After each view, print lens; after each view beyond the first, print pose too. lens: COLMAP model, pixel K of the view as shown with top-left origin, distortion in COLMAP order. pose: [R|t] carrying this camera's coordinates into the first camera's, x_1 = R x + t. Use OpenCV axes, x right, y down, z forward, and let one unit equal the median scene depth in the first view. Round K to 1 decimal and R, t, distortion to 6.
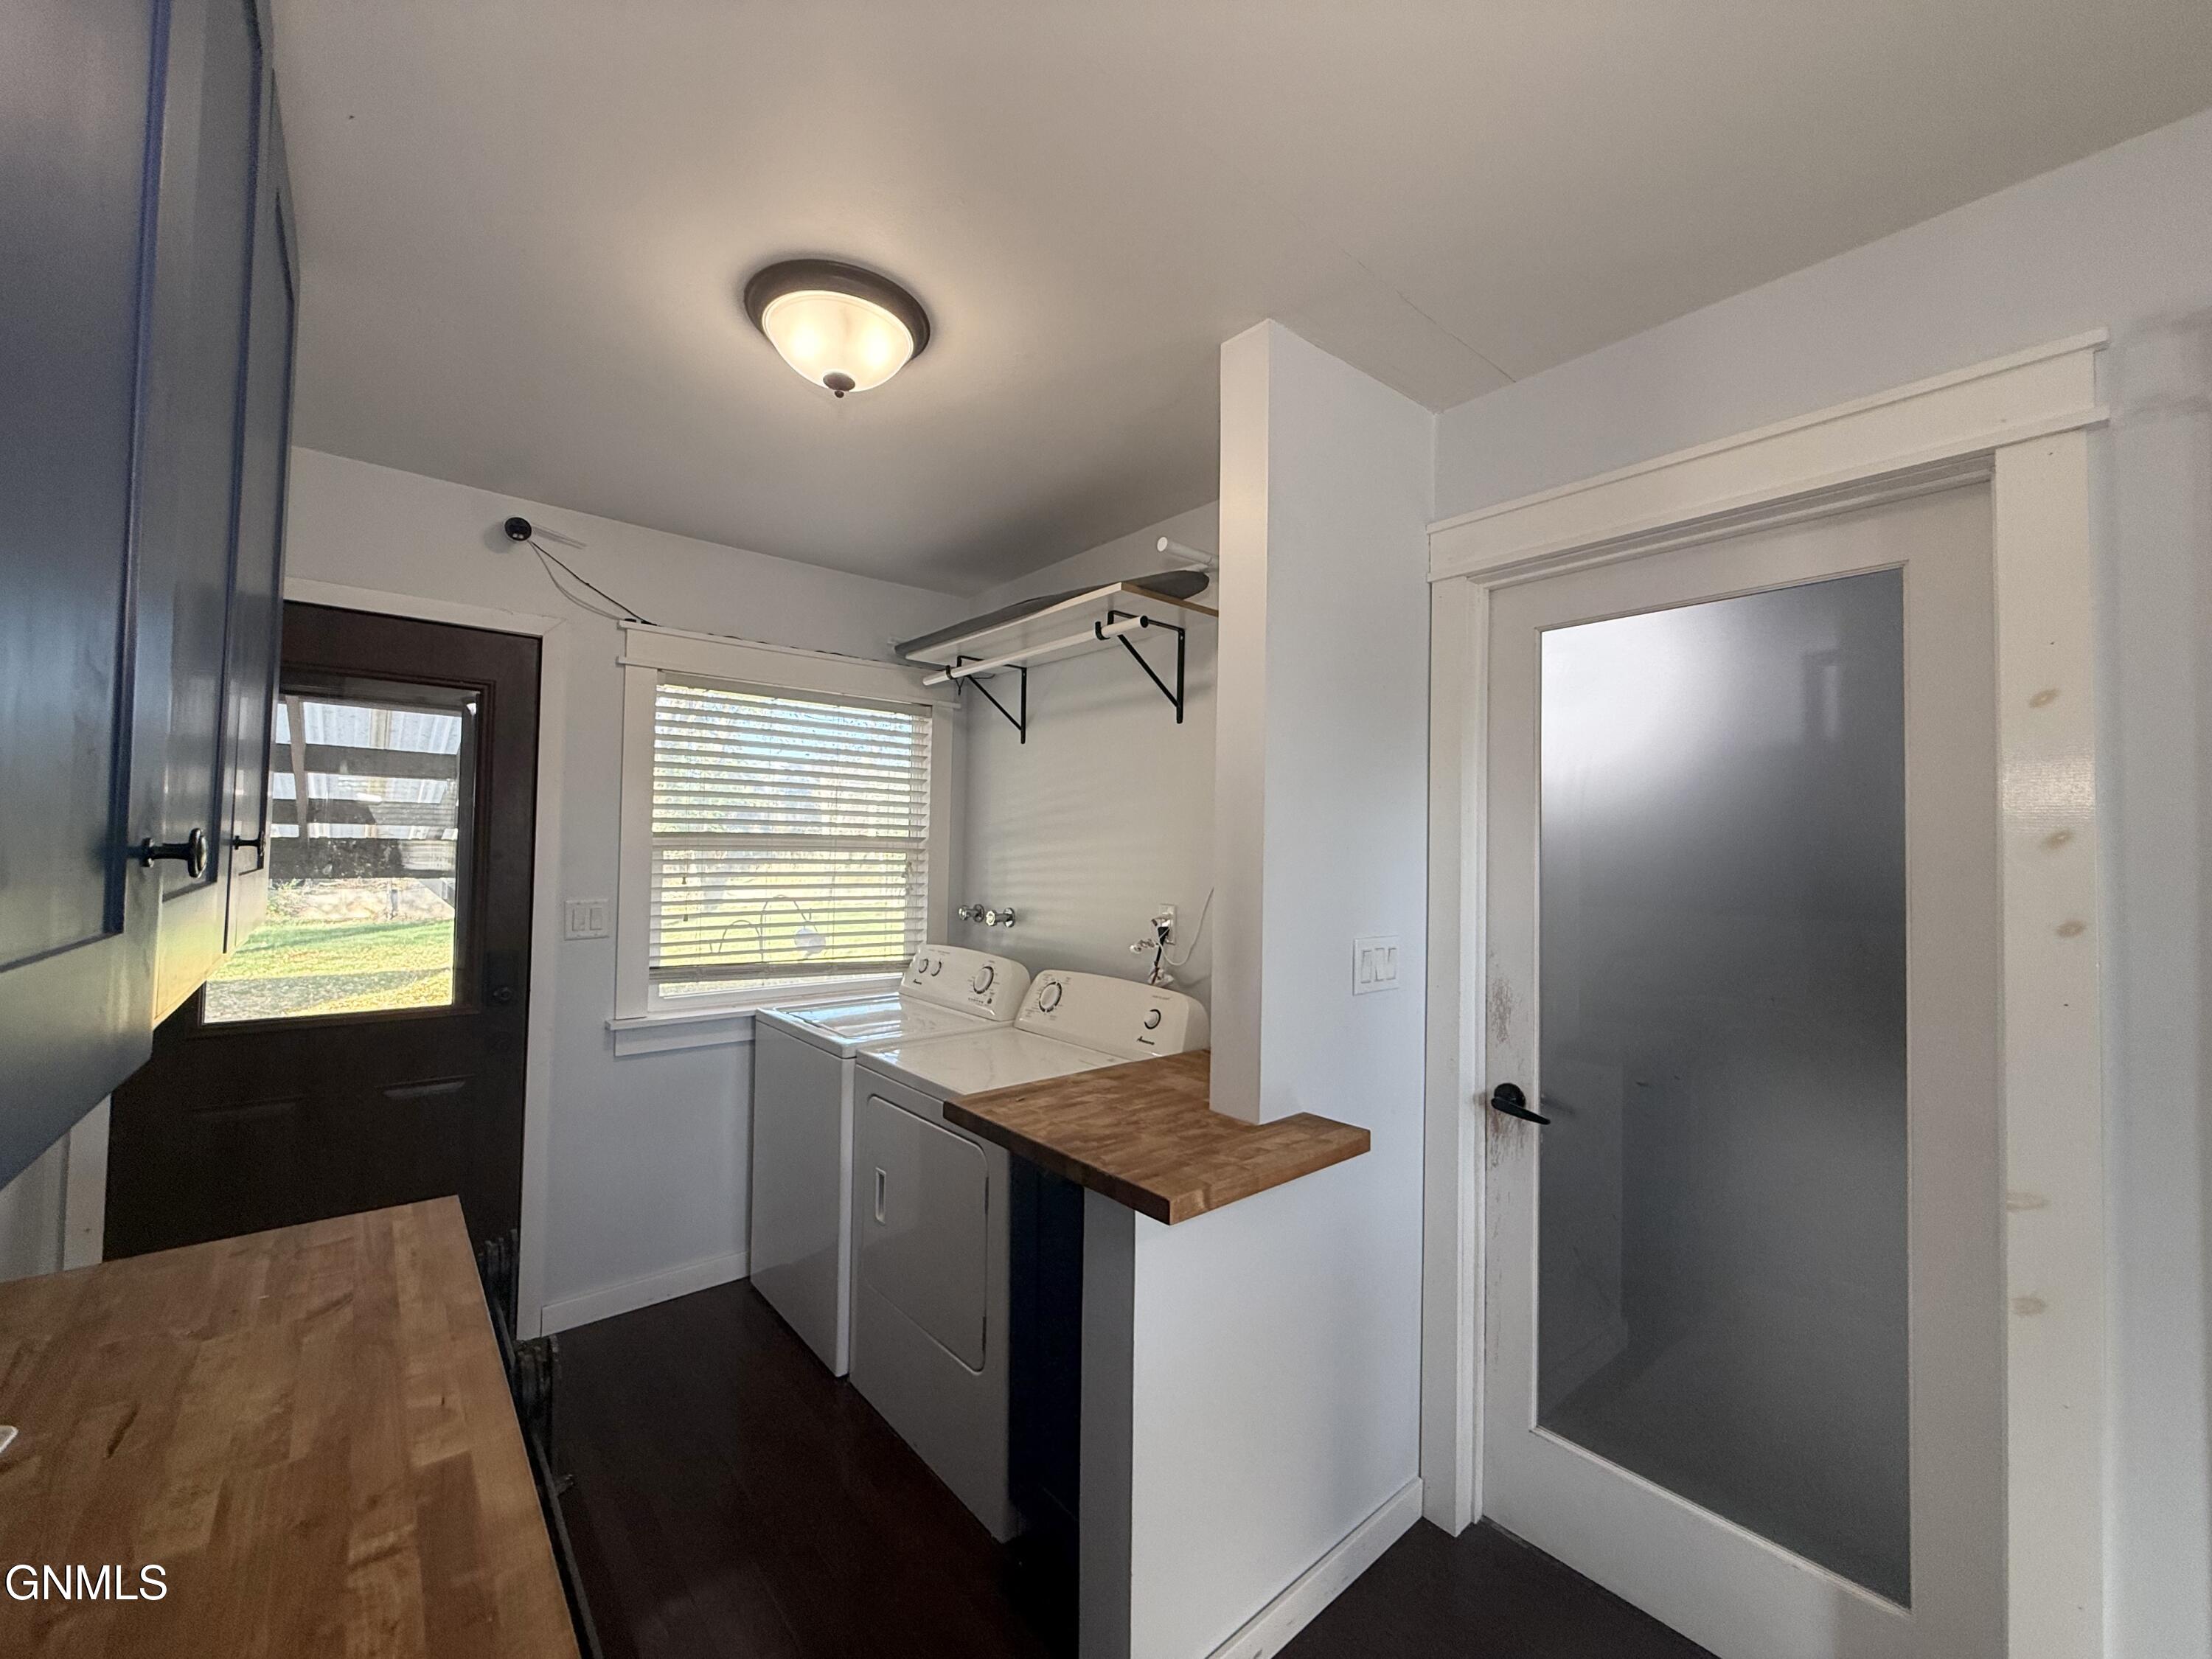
lens RADIAL K [[883.1, 0, 1102.0], [0, 883.1, 825.6], [0, 0, 1]] dist [0.000043, 0.000251]
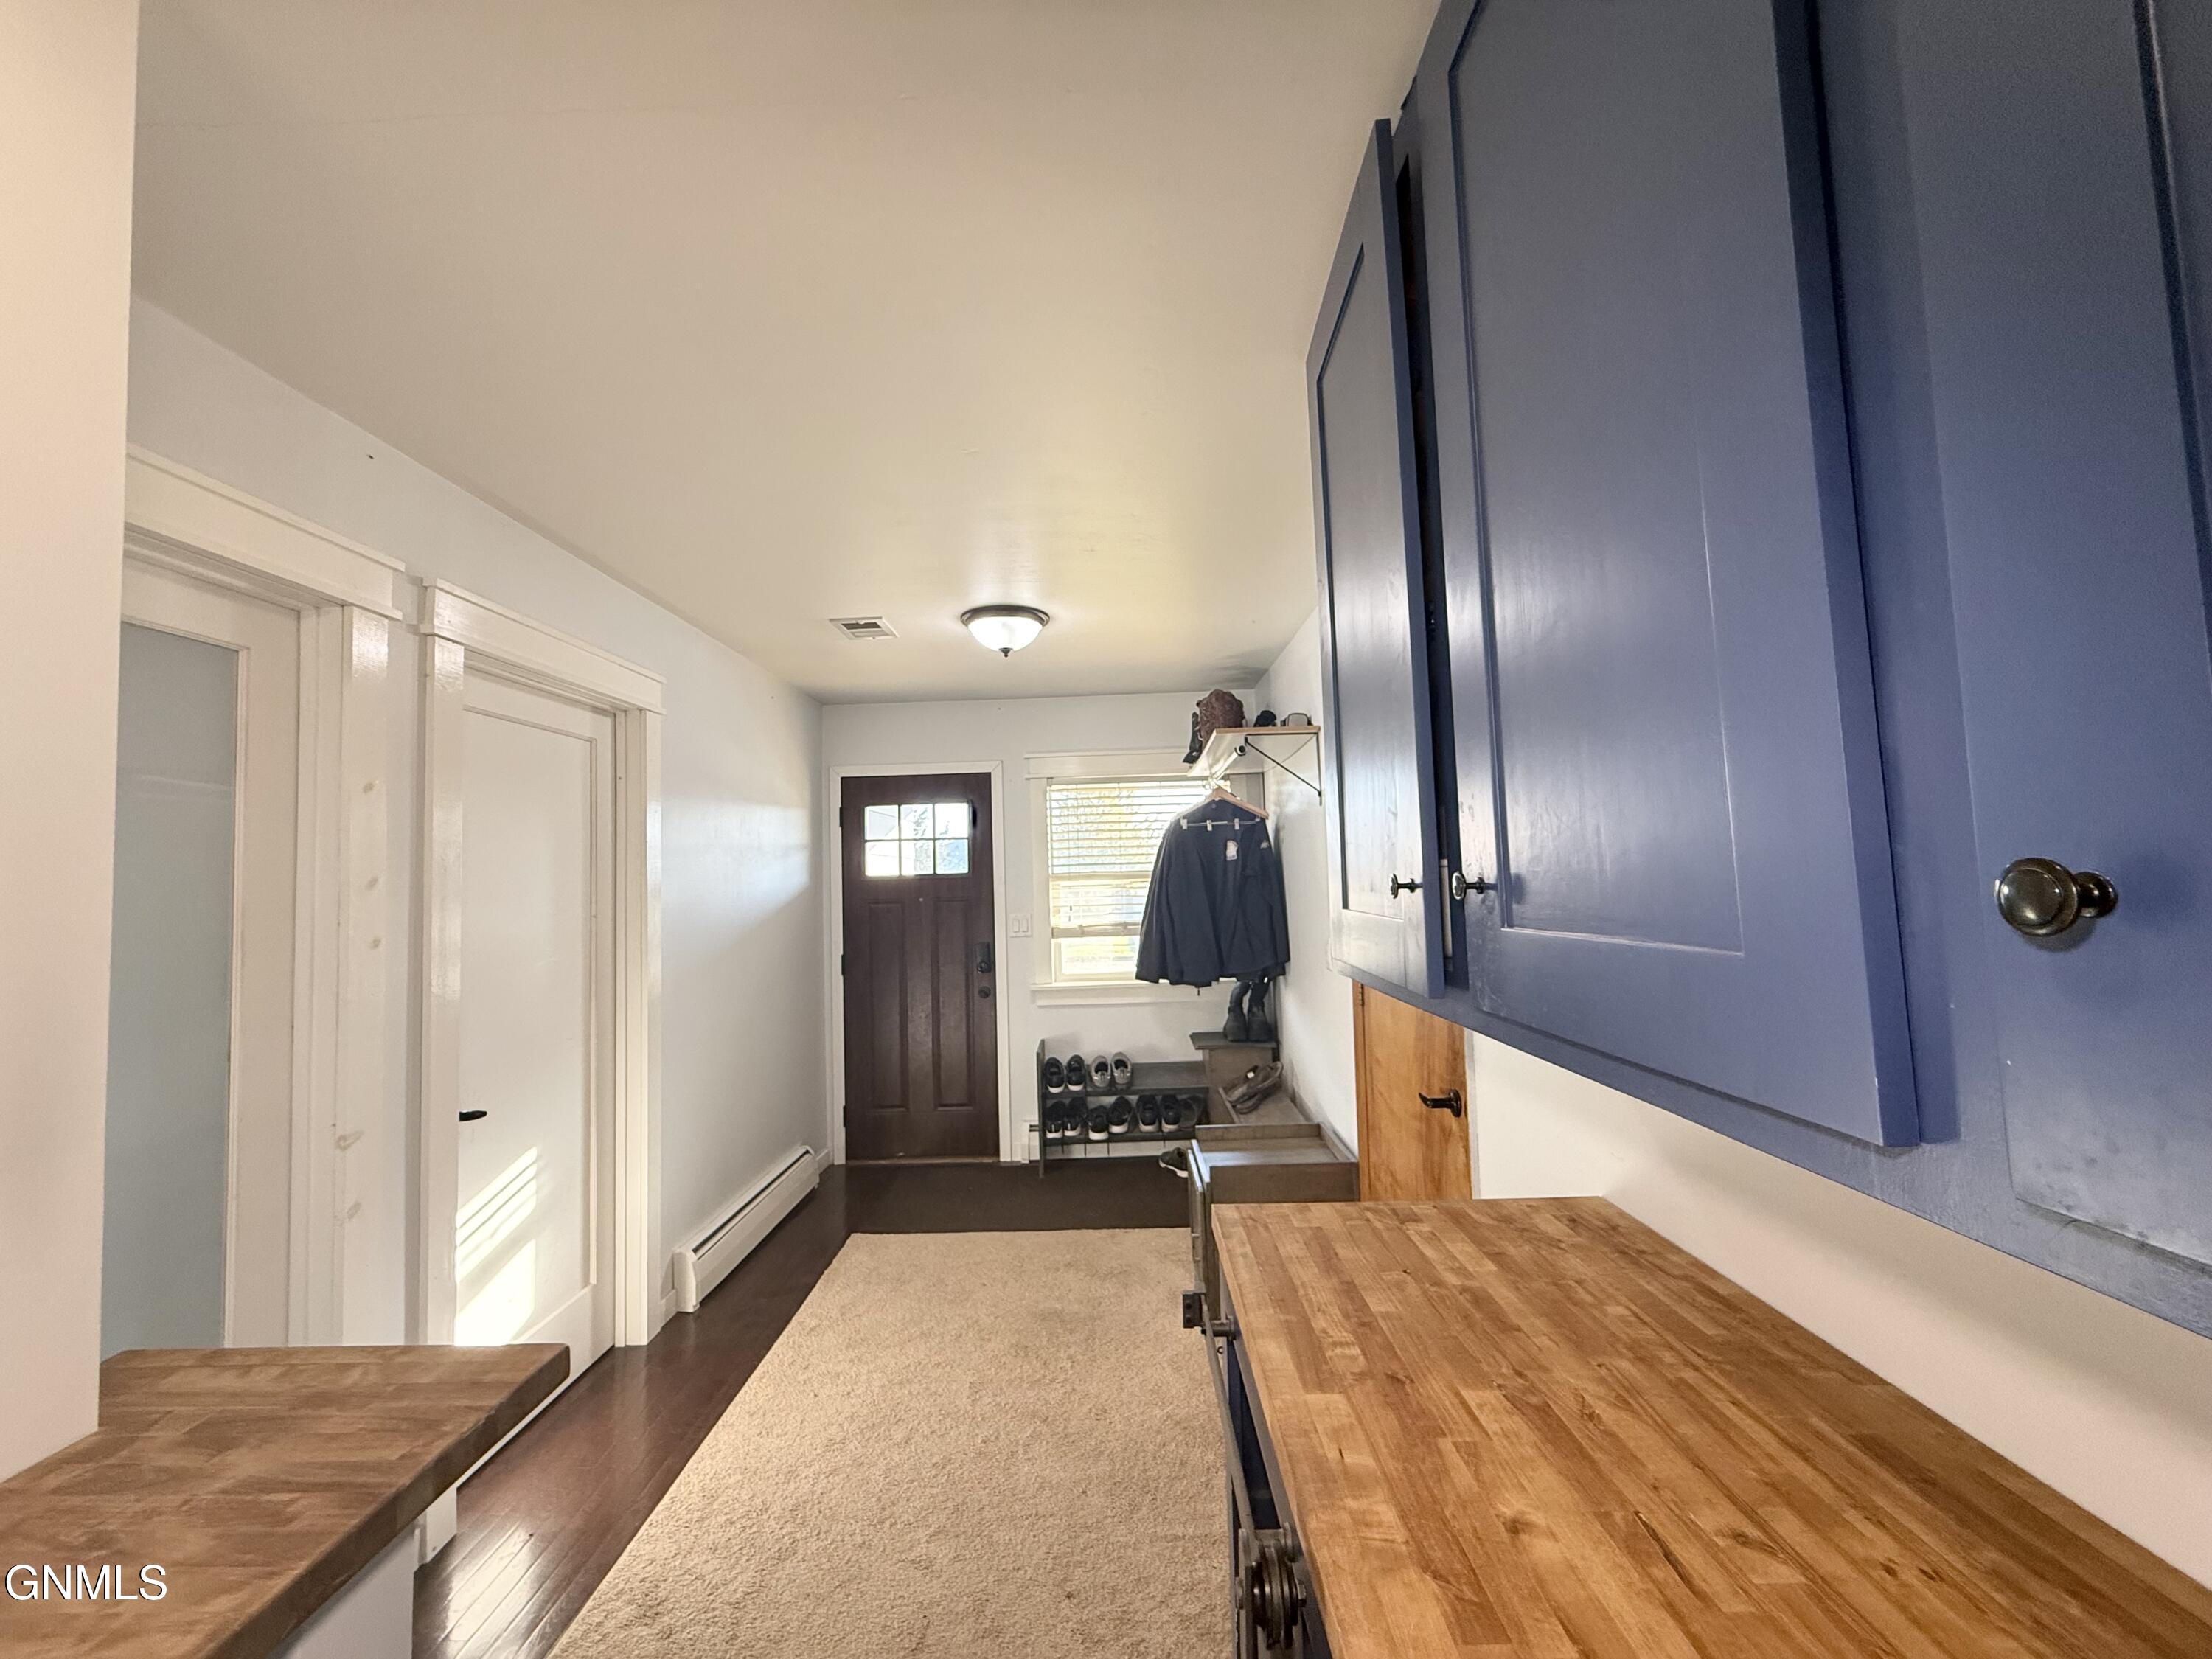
lens RADIAL K [[883.1, 0, 1098.5], [0, 883.1, 829.2], [0, 0, 1]] dist [0.000043, 0.000251]
pose [[-0.751245, 0.041130, 0.658741, -0.615476], [-0.001626, 0.997938, -0.064163, 0.012756], [-0.660022, -0.049273, -0.749629, 0.983439]]
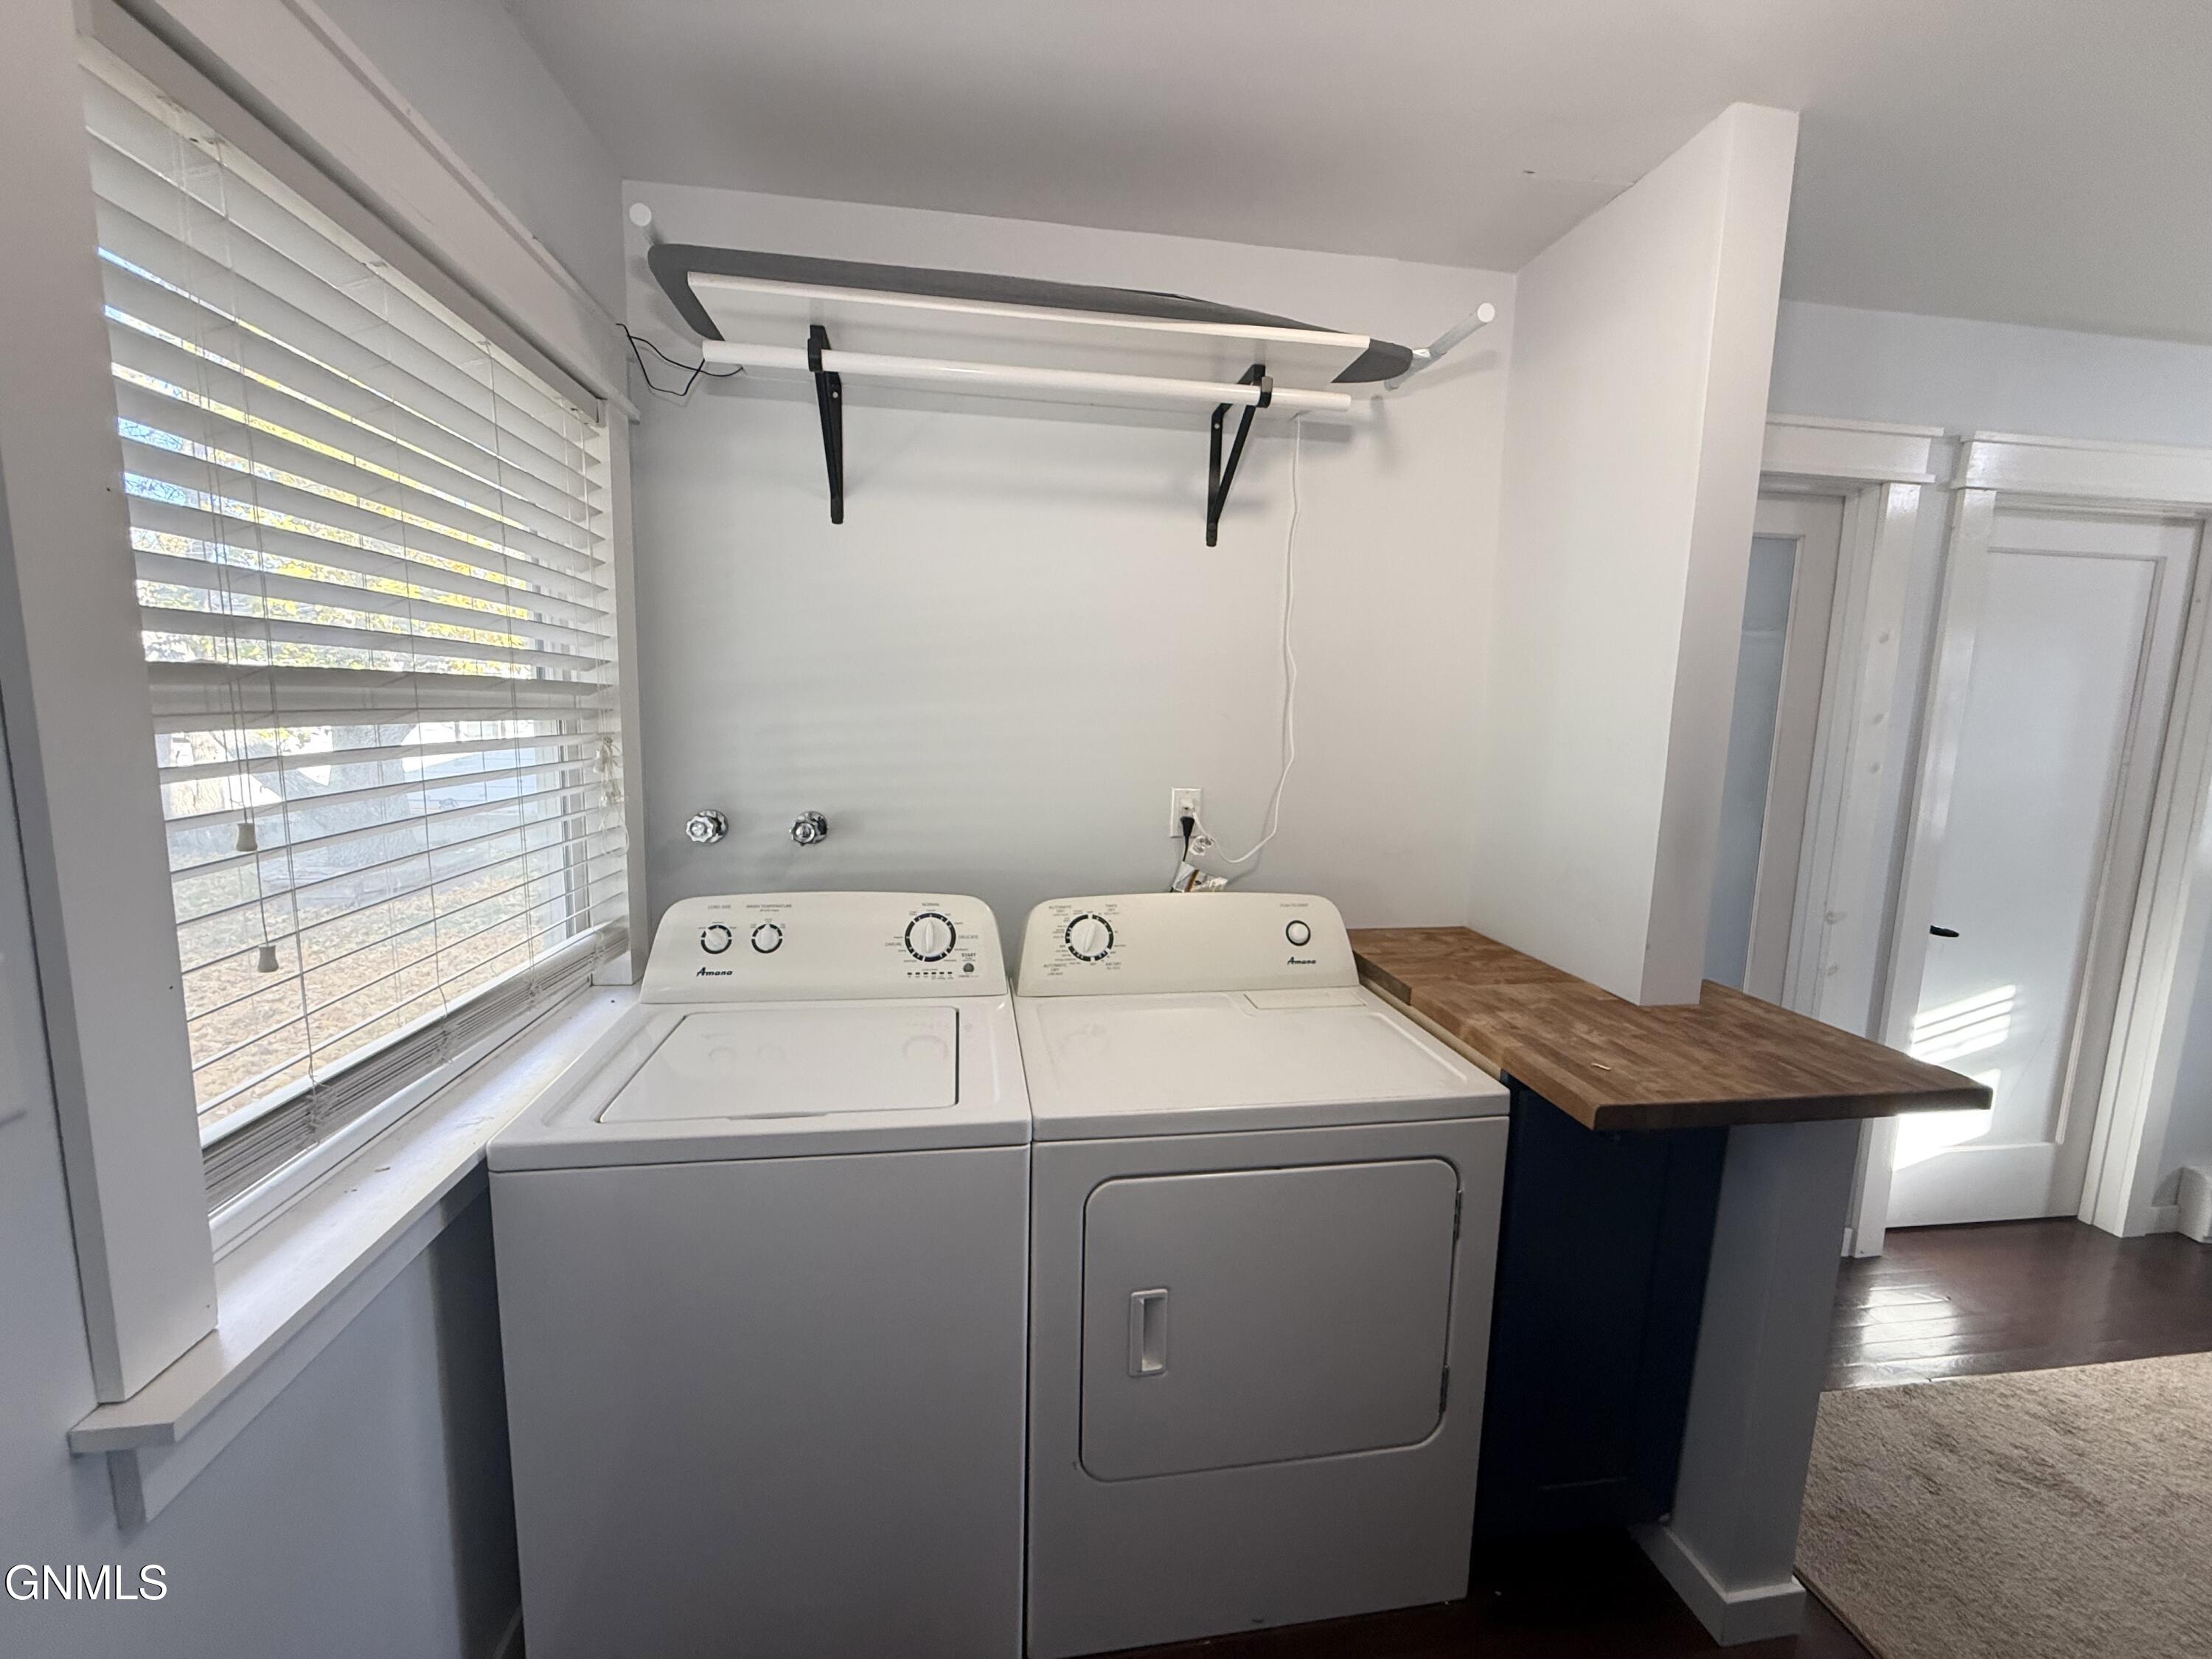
lens RADIAL K [[883.1, 0, 1096.9], [0, 883.1, 824.2], [0, 0, 1]] dist [0.000043, 0.000251]
pose [[0.524833, -0.114724, 0.843438, -0.978213], [-0.039500, 0.986526, 0.158766, 0.002559], [-0.850288, -0.116641, 0.513230, 1.053139]]
